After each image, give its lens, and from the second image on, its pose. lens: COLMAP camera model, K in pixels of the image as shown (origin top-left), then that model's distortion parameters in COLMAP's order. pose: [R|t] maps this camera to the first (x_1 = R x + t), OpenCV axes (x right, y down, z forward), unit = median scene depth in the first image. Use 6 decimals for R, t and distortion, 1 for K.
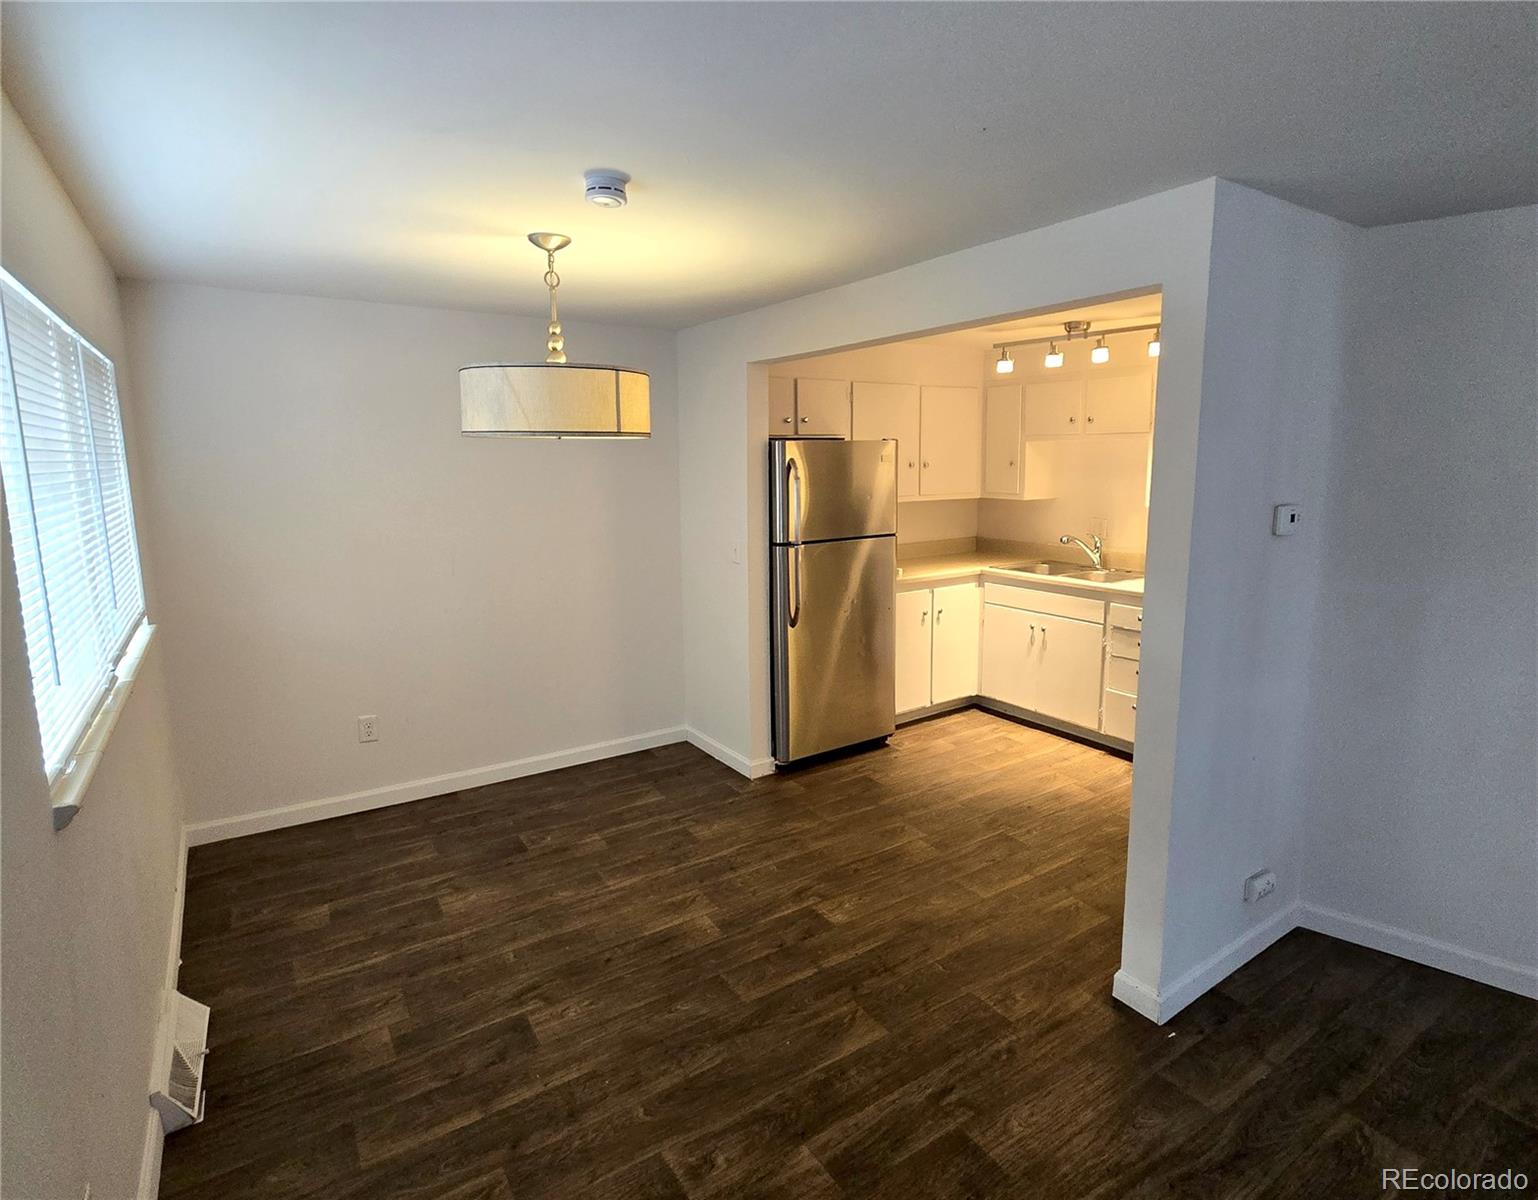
lens RADIAL K [[806.9, 0, 760.2], [0, 806.9, 600.7], [0, 0, 1]] dist [-0.005112, -0.000002]
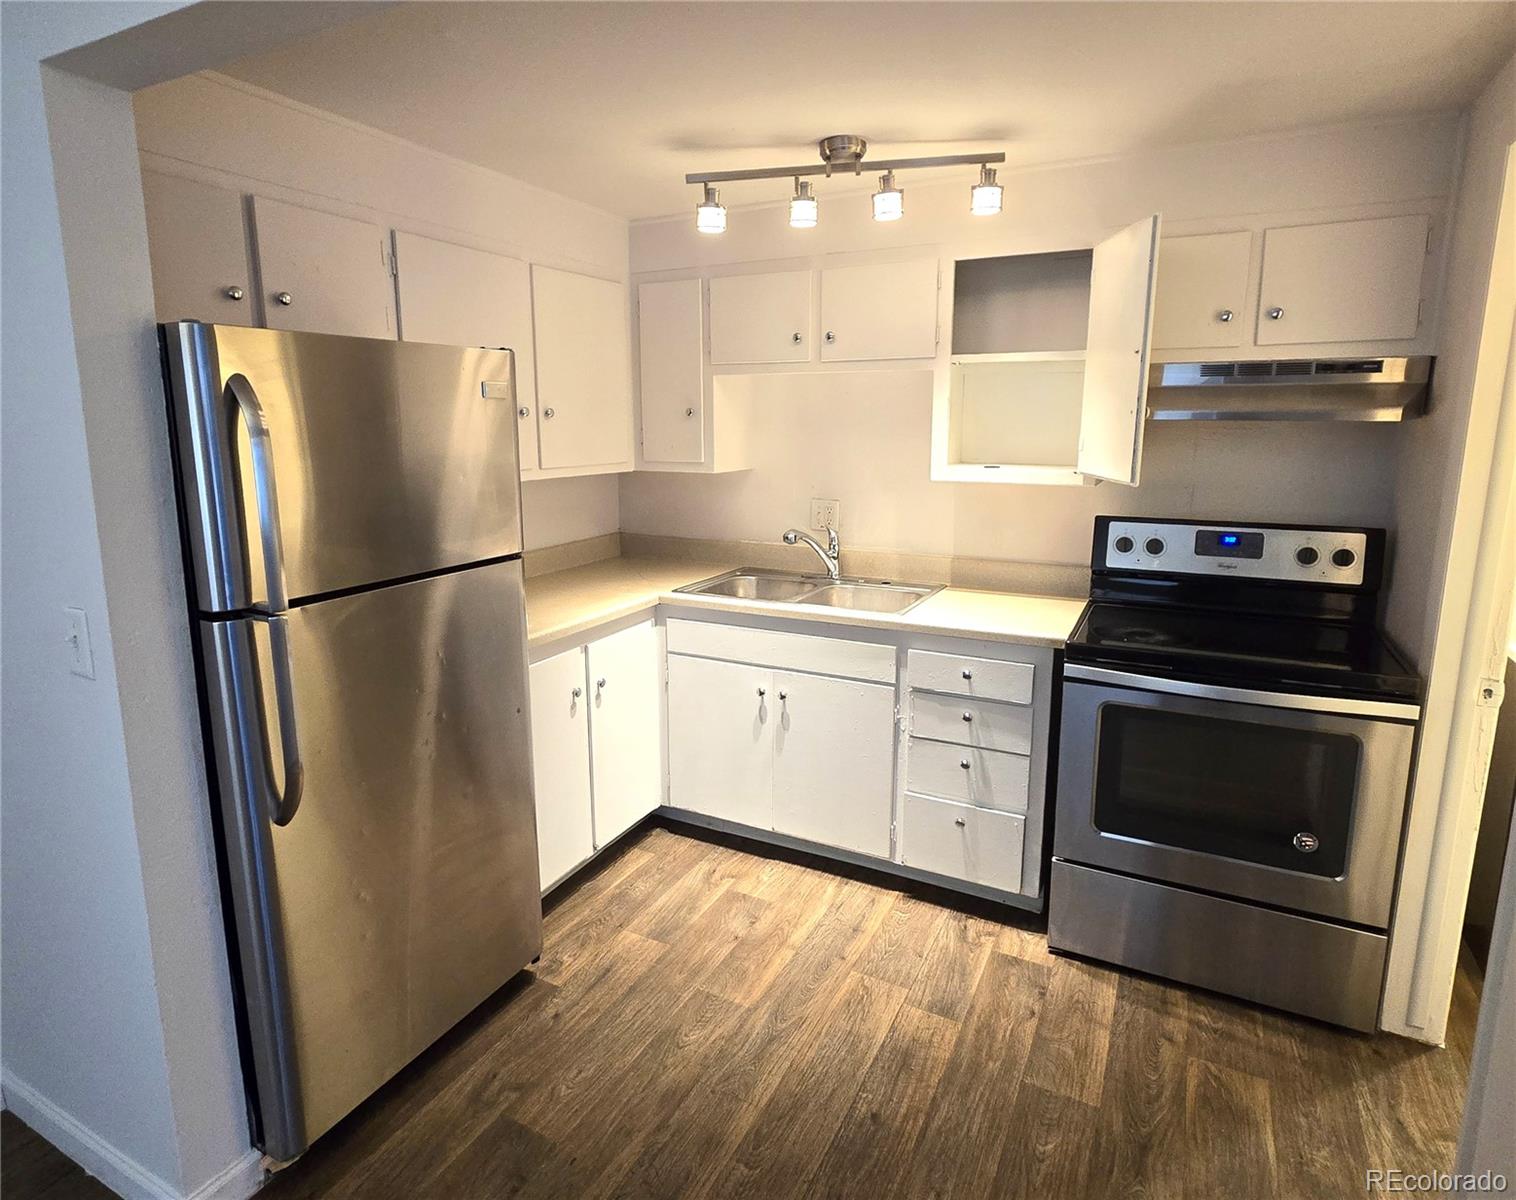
lens RADIAL K [[851.9, 0, 753.1], [0, 851.9, 556.9], [0, 0, 1]] dist [0.002471, 0.003164]
pose [[0.867633, -0.071609, 0.492021, 0.038967], [0.083772, 0.996481, -0.002695, -0.065777], [-0.490097, 0.043556, 0.870579, 0.483533]]
